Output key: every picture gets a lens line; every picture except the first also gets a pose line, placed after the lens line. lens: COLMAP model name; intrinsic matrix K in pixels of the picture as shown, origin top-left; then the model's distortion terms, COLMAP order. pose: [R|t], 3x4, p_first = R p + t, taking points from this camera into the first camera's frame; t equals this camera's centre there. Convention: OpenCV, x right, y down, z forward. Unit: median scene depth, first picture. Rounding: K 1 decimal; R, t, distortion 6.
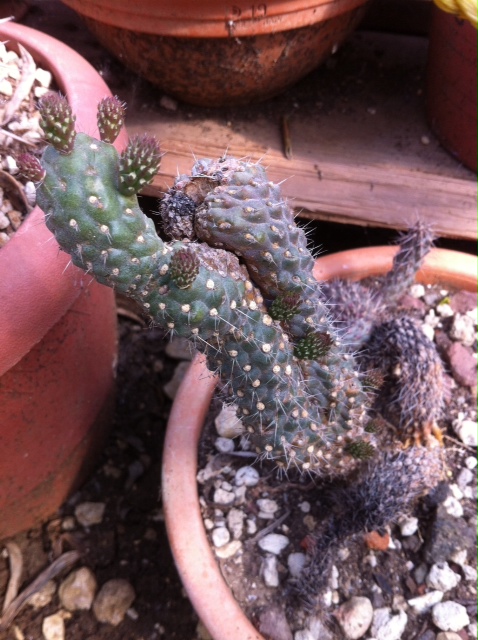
lens RADIAL K [[669.4, 0, 239.0], [0, 669.4, 320.0], [0, 0, 1]] dist [0.005885, -0.134872]
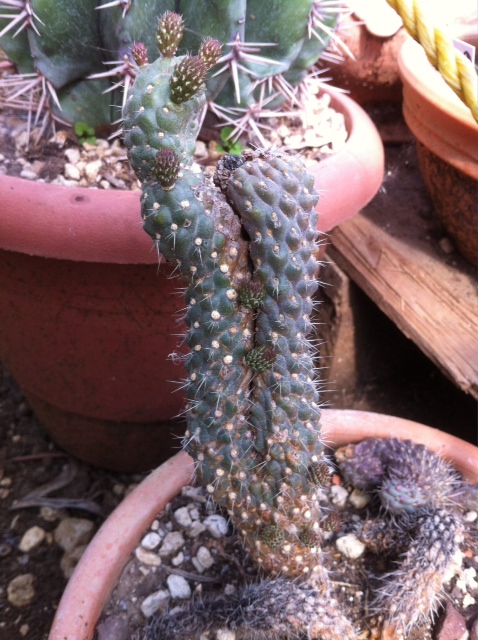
lens RADIAL K [[669.4, 0, 239.0], [0, 669.4, 320.0], [0, 0, 1]] dist [0.005885, -0.134872]
pose [[0.630121, 0.544296, -0.553795, 0.423430], [-0.682406, 0.728466, -0.060487, 0.055245], [0.370498, 0.416027, 0.830453, 0.083007]]
